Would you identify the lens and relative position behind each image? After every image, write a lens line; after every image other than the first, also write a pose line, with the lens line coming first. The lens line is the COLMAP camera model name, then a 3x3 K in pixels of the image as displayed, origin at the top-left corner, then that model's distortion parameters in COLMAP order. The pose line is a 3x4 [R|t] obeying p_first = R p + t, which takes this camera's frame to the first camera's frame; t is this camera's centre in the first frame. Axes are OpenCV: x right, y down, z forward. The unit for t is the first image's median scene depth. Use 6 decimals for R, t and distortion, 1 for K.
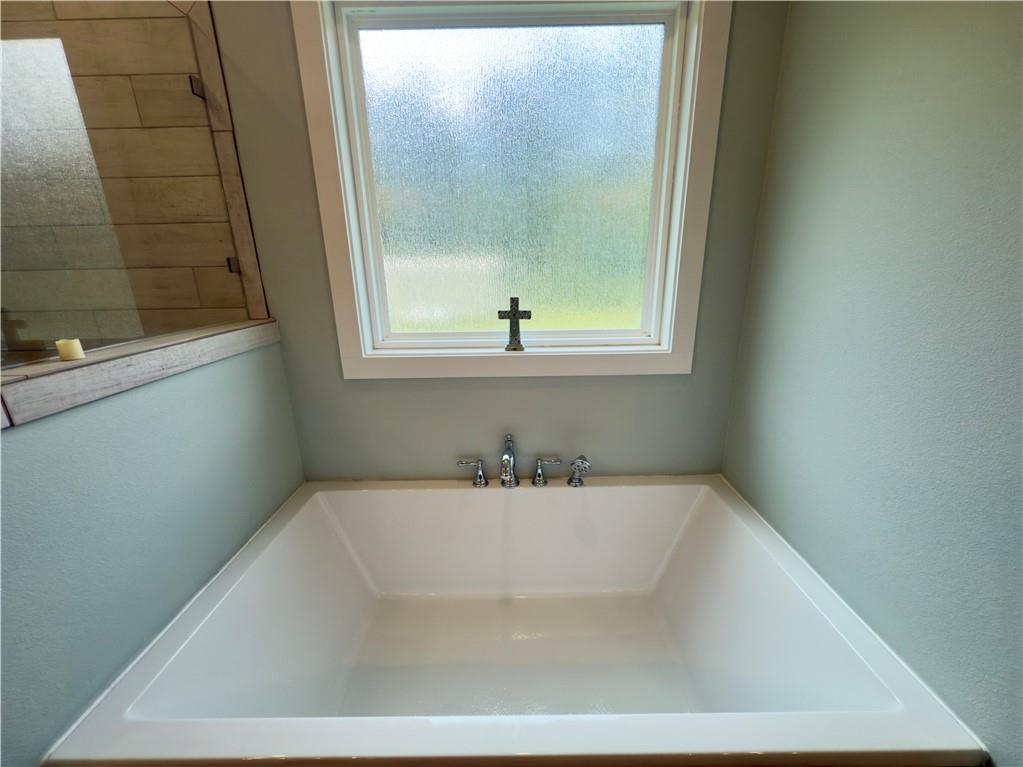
lens RADIAL K [[408.3, 0, 510.8], [0, 408.3, 385.2], [0, 0, 1]] dist [-0.000544, 0.000115]
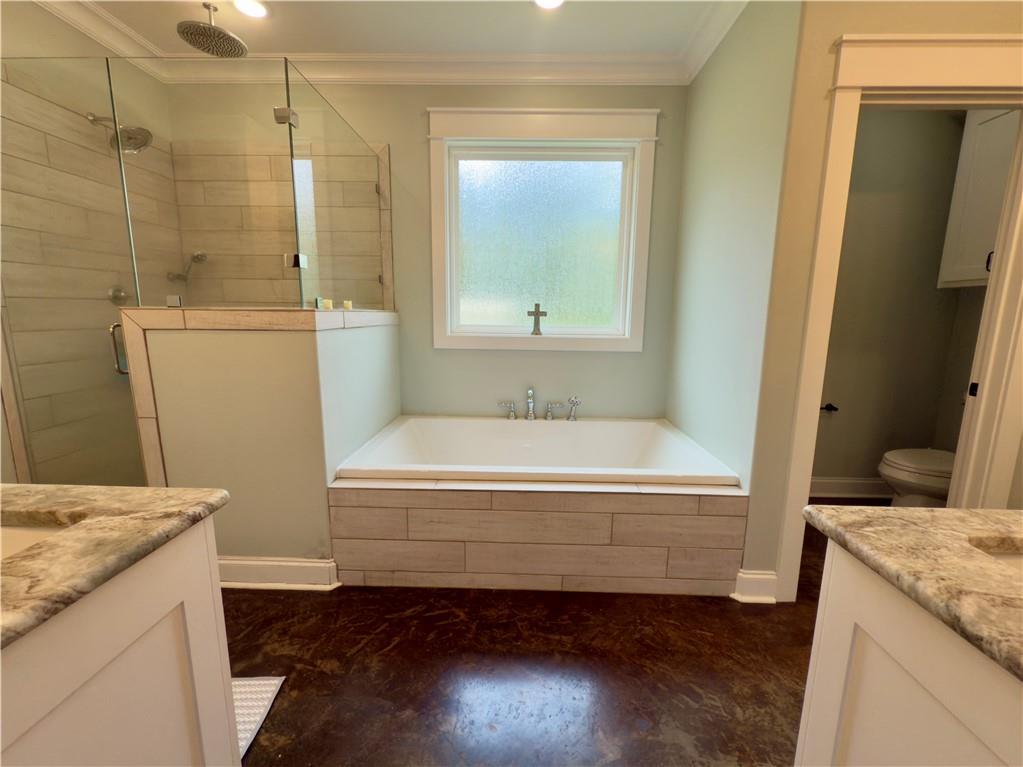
lens RADIAL K [[408.3, 0, 514.4], [0, 408.3, 380.4], [0, 0, 1]] dist [-0.000544, 0.000115]
pose [[0.999162, 0.033565, -0.023431, -0.035494], [-0.036161, 0.991996, -0.120978, 0.308579], [0.019183, 0.121724, 0.992379, -0.644577]]
